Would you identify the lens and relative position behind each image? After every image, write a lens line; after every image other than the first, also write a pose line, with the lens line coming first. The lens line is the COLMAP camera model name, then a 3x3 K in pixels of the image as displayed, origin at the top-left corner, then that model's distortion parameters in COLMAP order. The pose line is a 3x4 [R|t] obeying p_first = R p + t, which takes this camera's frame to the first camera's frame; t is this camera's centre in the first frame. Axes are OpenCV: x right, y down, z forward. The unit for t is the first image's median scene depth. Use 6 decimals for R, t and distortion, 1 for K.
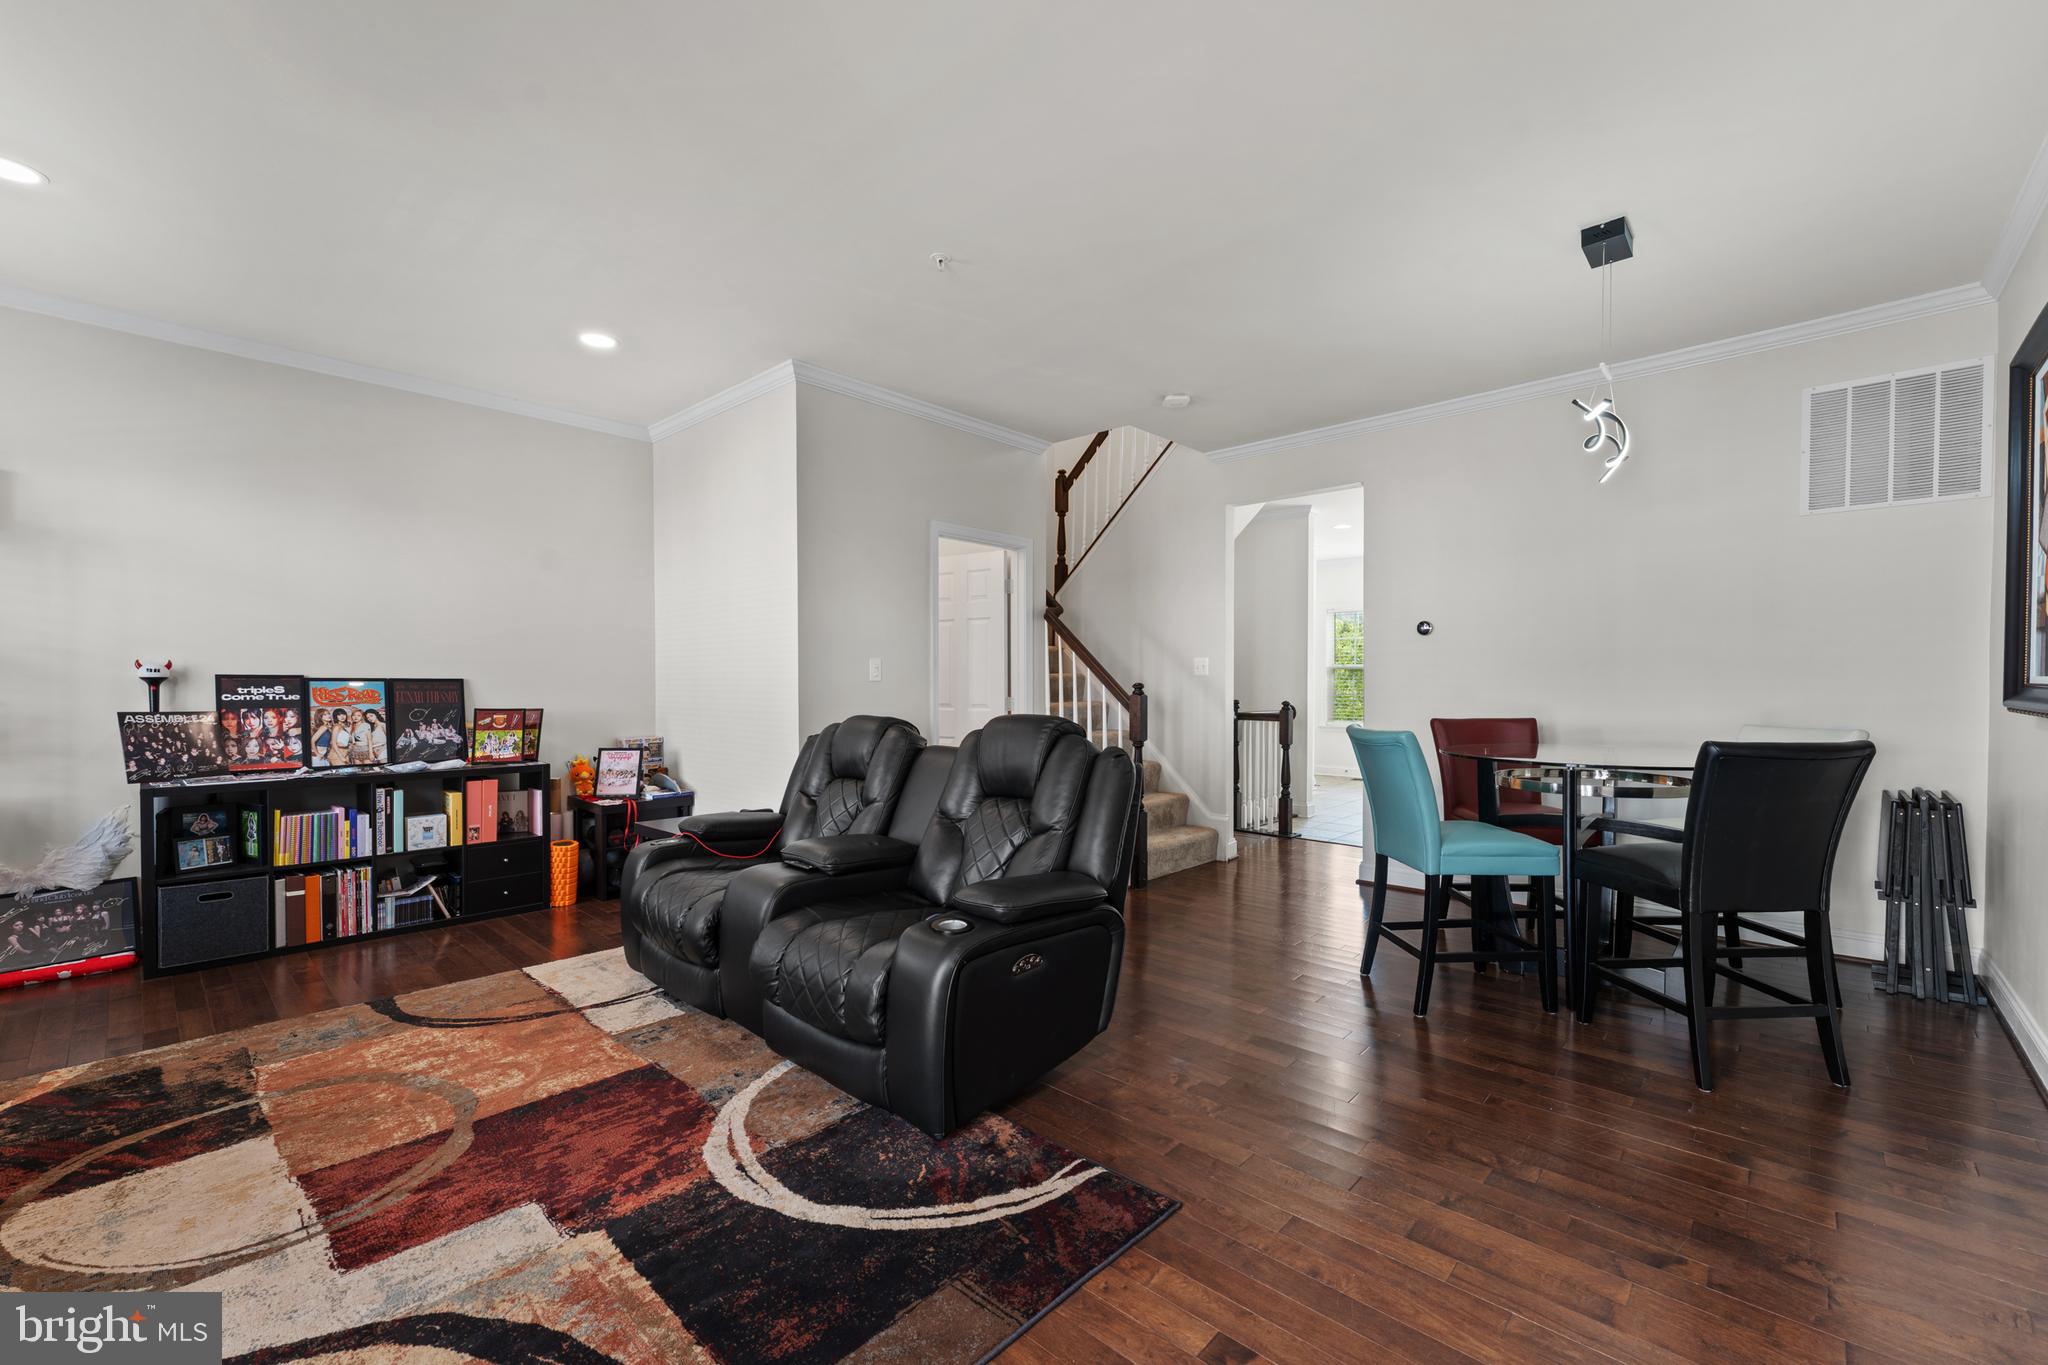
lens RADIAL K [[829.7, 0, 1029.6], [0, 829.7, 685.3], [0, 0, 1]] dist [0.000226, 0.000123]
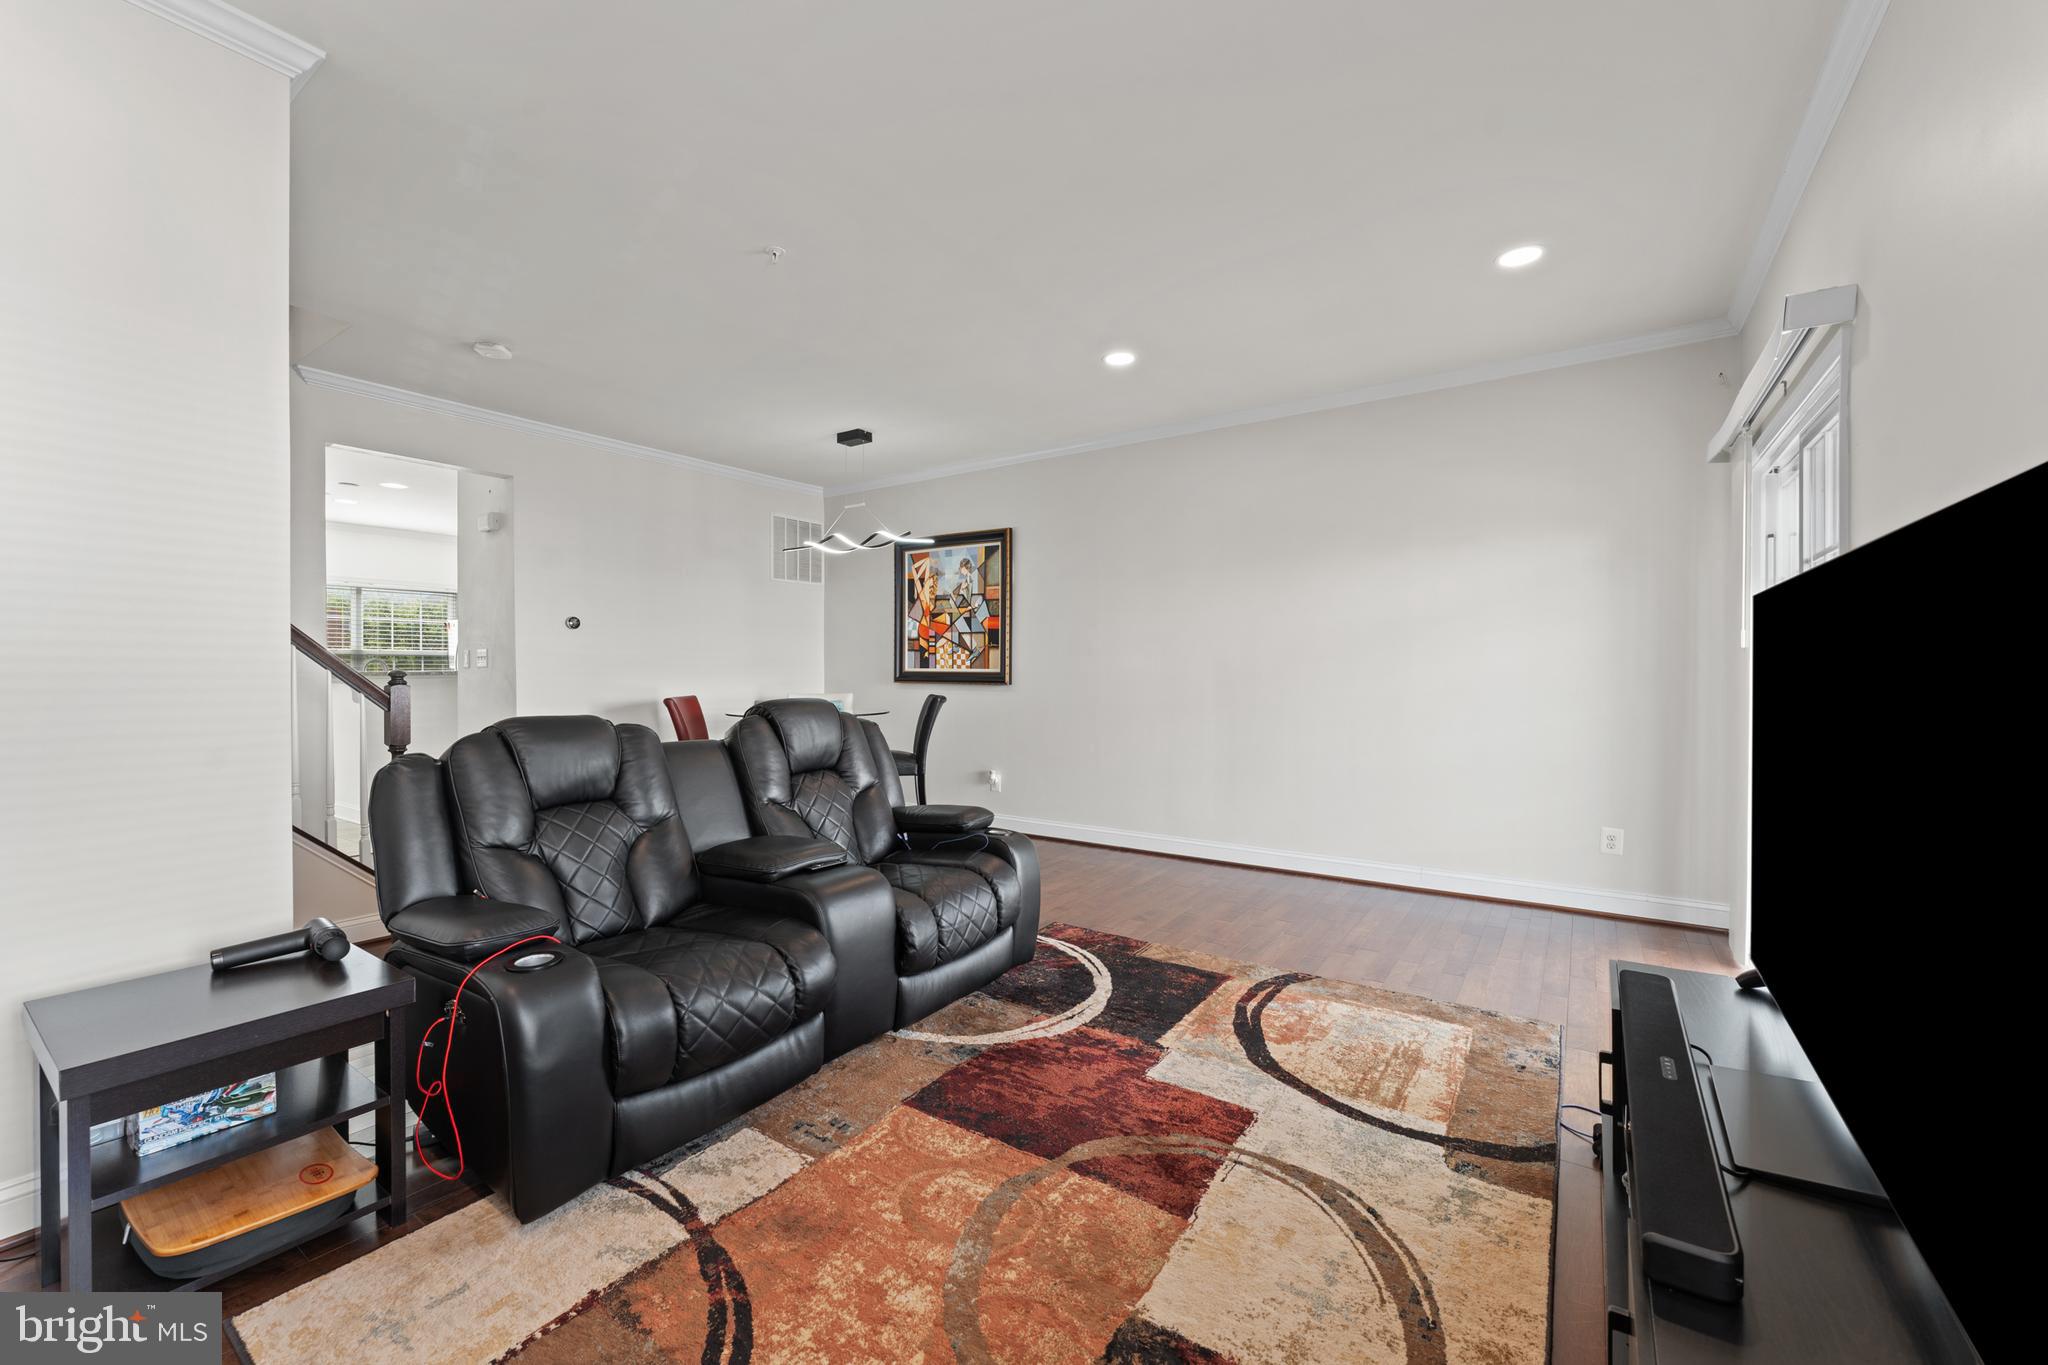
lens RADIAL K [[815.7, 0, 1021.0], [0, 815.7, 671.6], [0, 0, 1]] dist [-0.001264, -0.000005]
pose [[-0.139003, -0.000415, 0.990292, -0.979199], [0.000711, 1.000000, 0.000518, 0.000082], [-0.990292, 0.000776, -0.139003, 0.736375]]
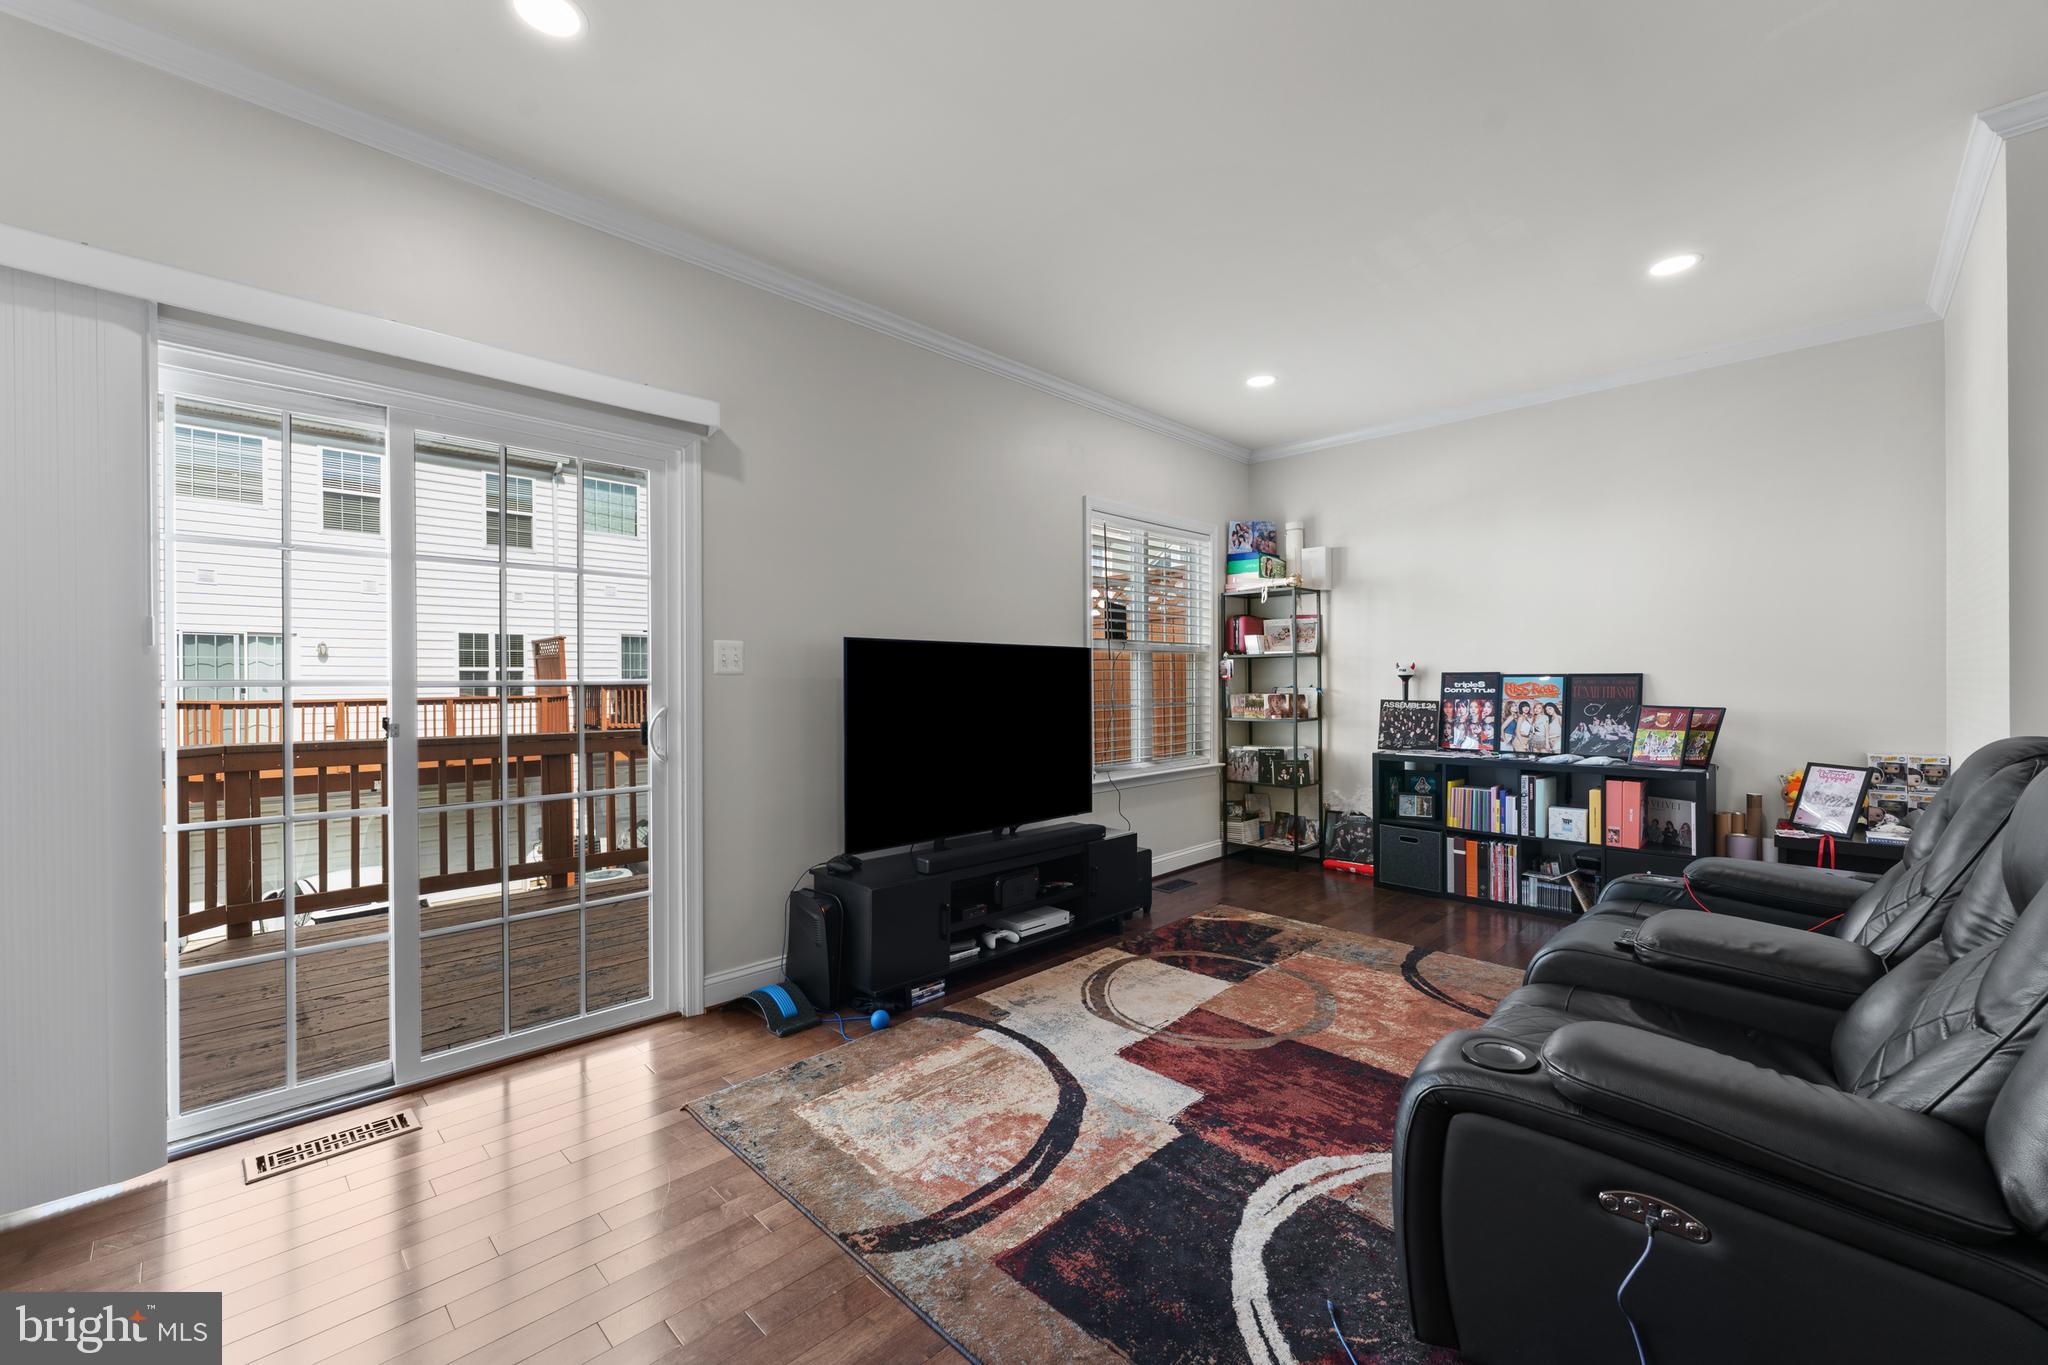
lens RADIAL K [[823.7, 0, 1023.3], [0, 823.7, 676.5], [0, 0, 1]] dist [-0.001769, -0.000219]
pose [[-0.030359, -0.006811, -0.999516, 0.351659], [0.001619, 0.999975, -0.006864, 0.001338], [0.999538, -0.001826, -0.030347, 0.413961]]
